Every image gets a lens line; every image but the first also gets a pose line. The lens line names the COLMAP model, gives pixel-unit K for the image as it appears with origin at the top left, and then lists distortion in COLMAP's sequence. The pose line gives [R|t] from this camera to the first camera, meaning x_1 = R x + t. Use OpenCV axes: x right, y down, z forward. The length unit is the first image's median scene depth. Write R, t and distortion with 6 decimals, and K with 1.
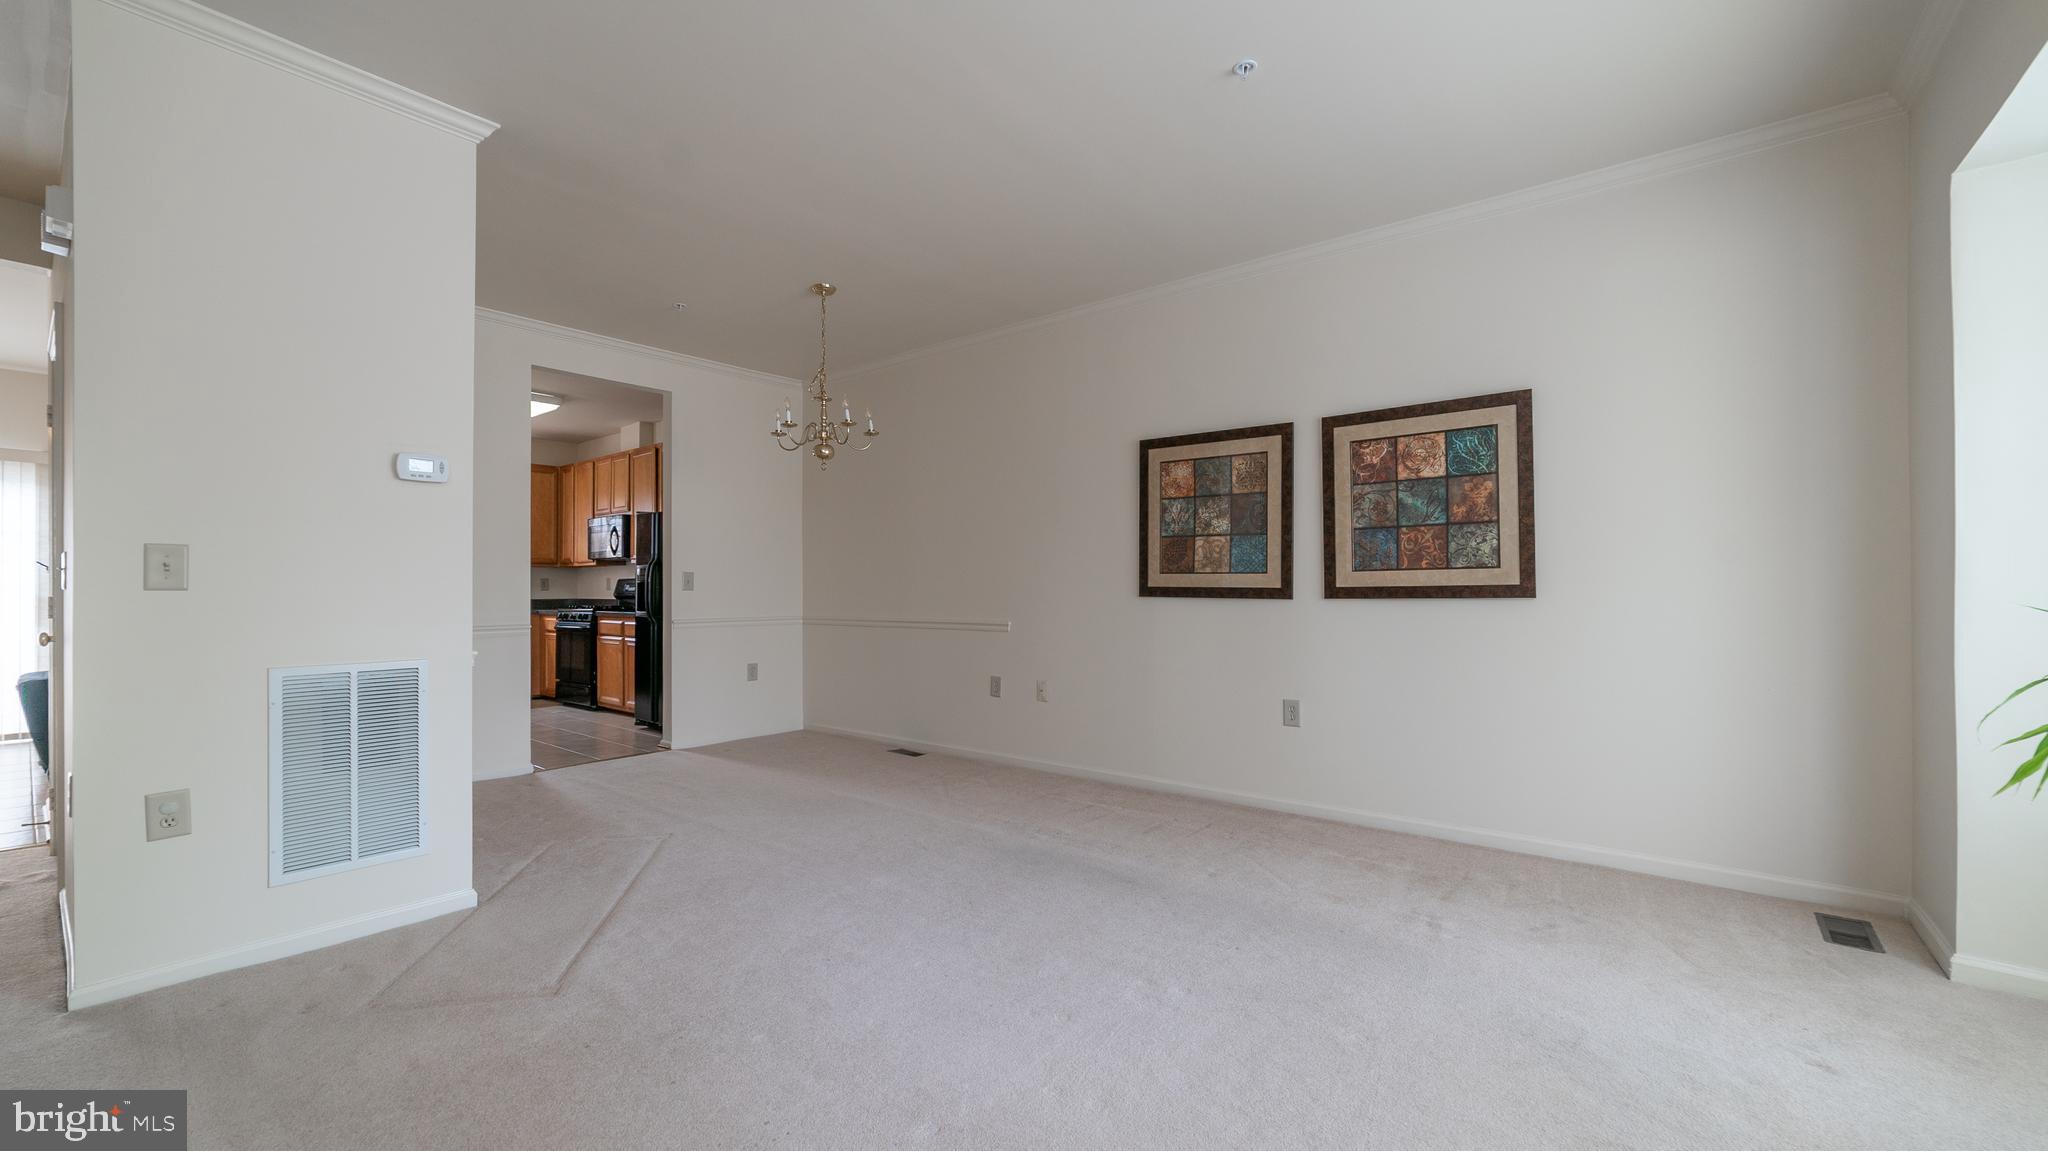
lens RADIAL K [[818.4, 0, 1024.1], [0, 818.4, 584.4], [0, 0, 1]] dist [-0.014872, 0.004914]
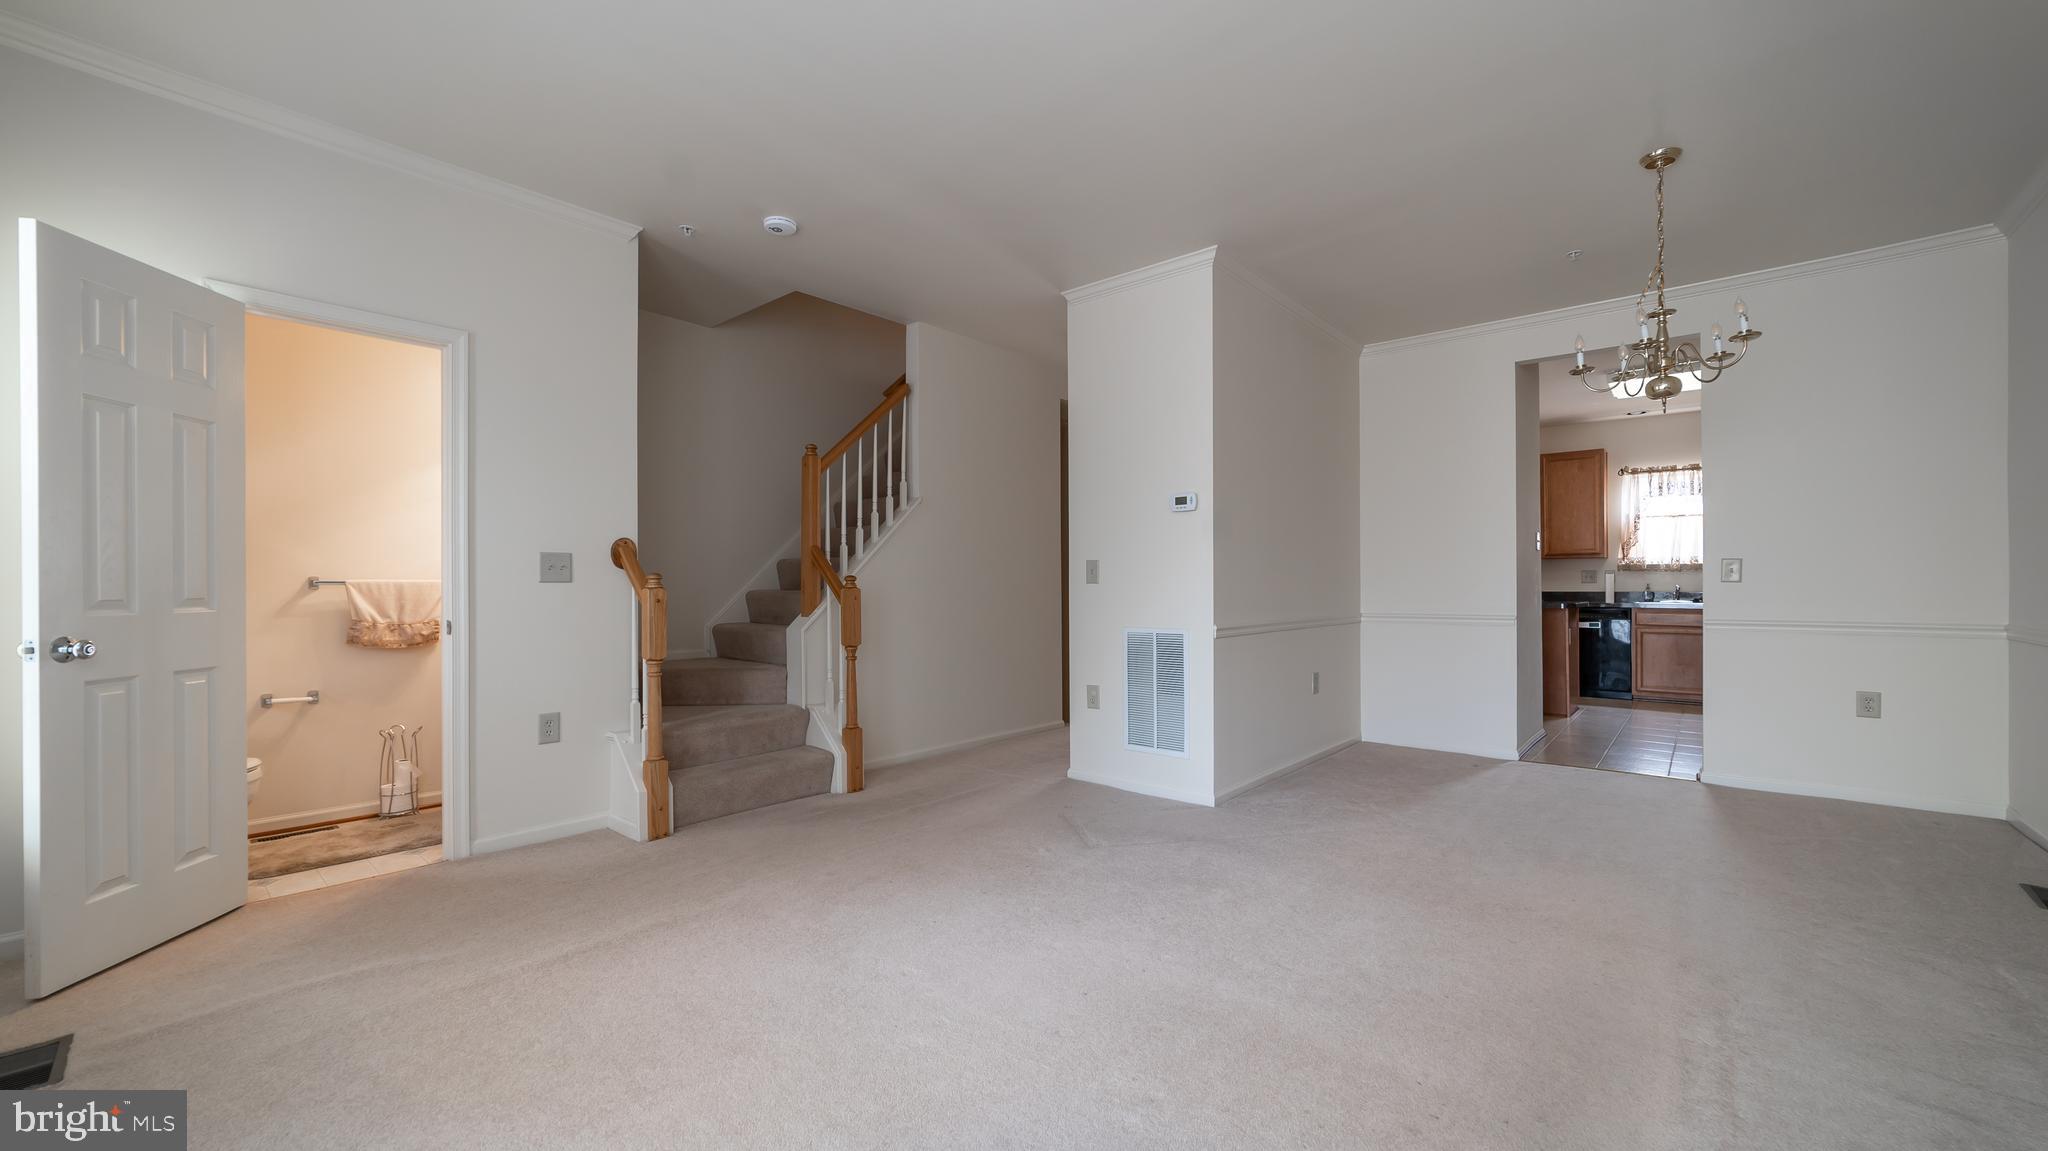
lens RADIAL K [[818.4, 0, 1029.0], [0, 818.4, 575.2], [0, 0, 1]] dist [-0.014872, 0.004914]
pose [[-0.027238, -0.011200, -0.999566, 0.329717], [0.008730, 0.999896, -0.011442, 0.003314], [0.999591, -0.009038, -0.027138, 0.318788]]
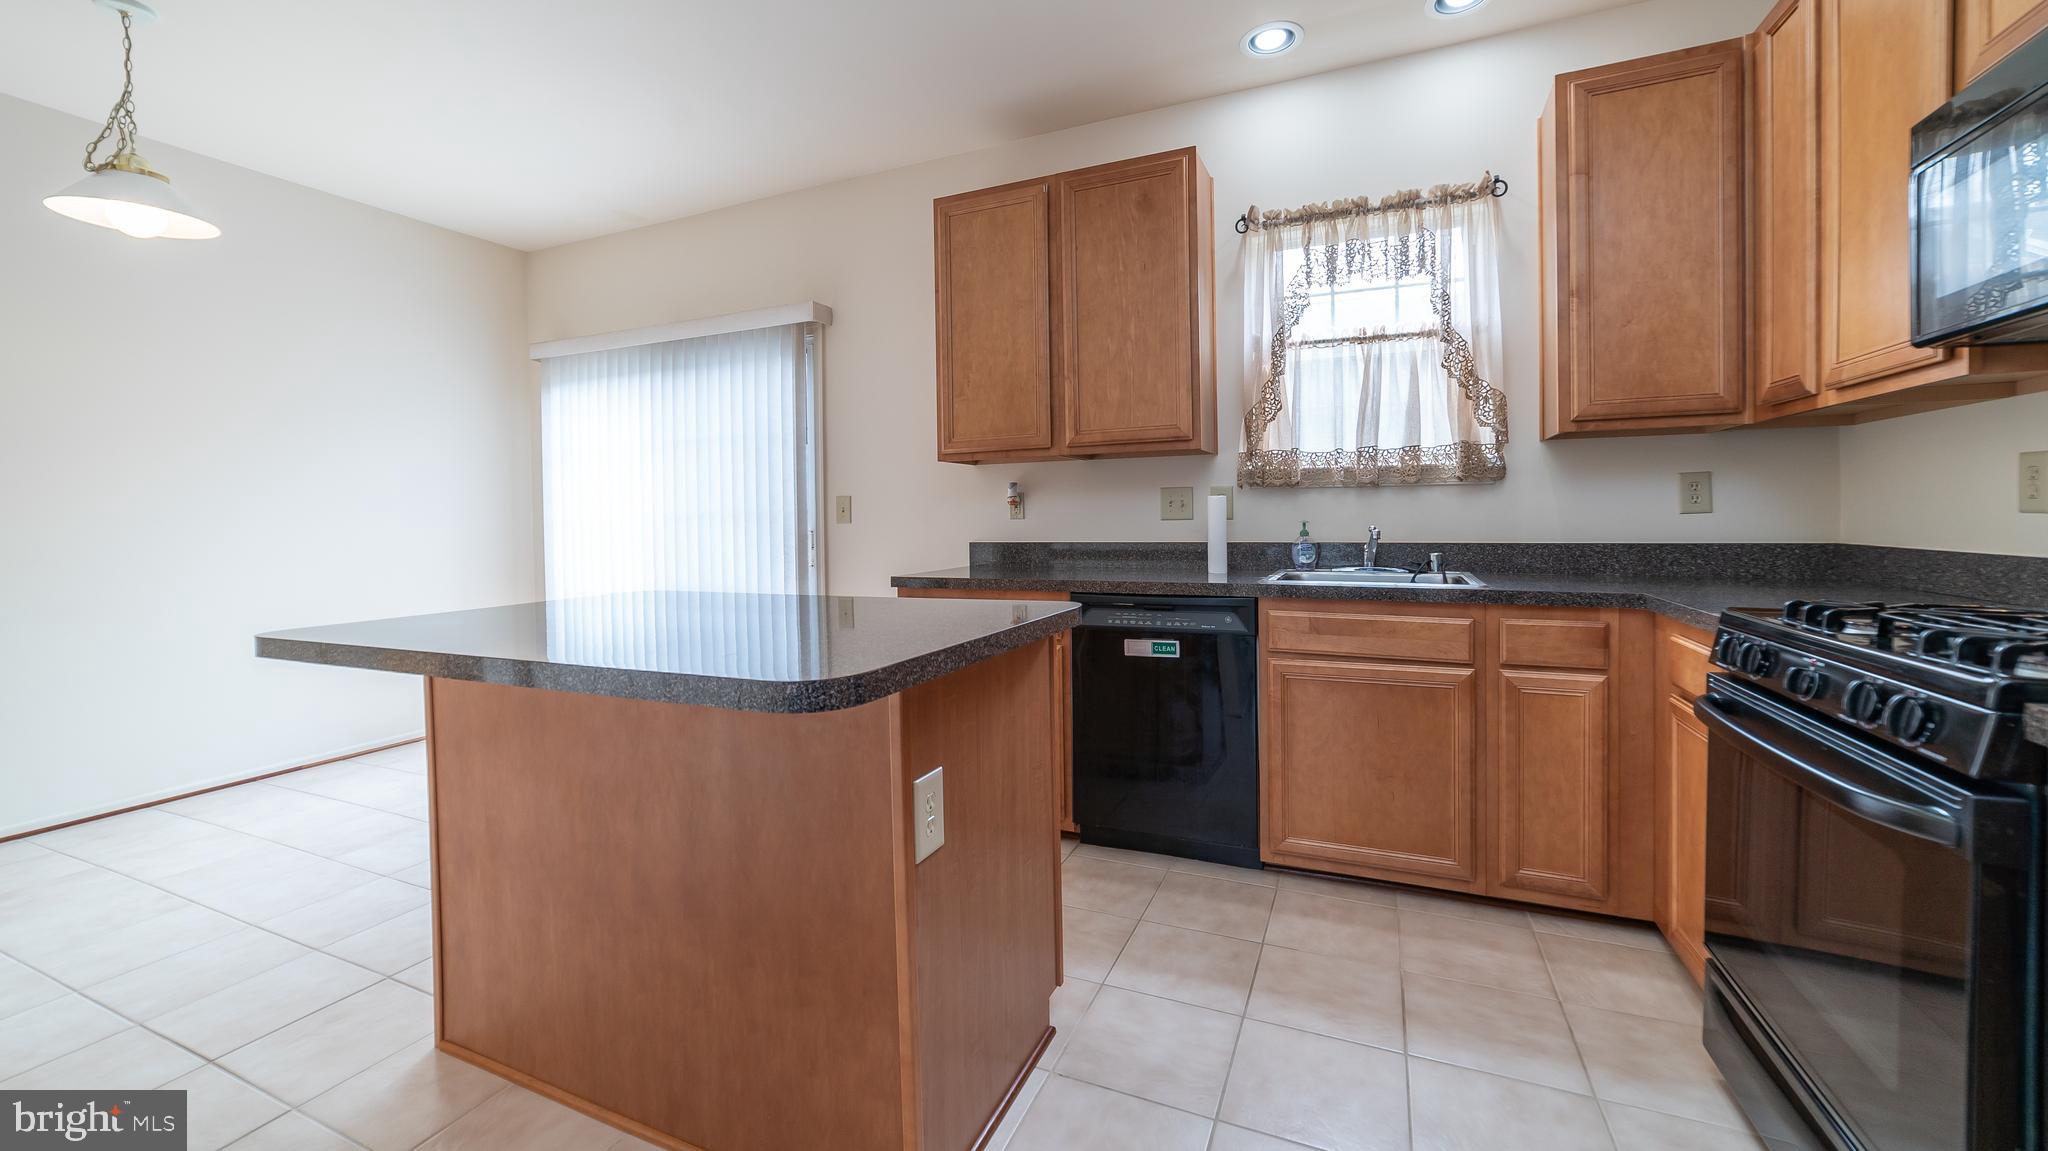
lens RADIAL K [[818.4, 0, 1034.5], [0, 818.4, 524.2], [0, 0, 1]] dist [-0.014872, 0.004914]
pose [[0.283000, 0.005368, -0.959105, -0.511980], [0.024578, 0.999615, 0.012847, 0.002700], [0.958805, -0.027208, 0.282759, 0.934812]]
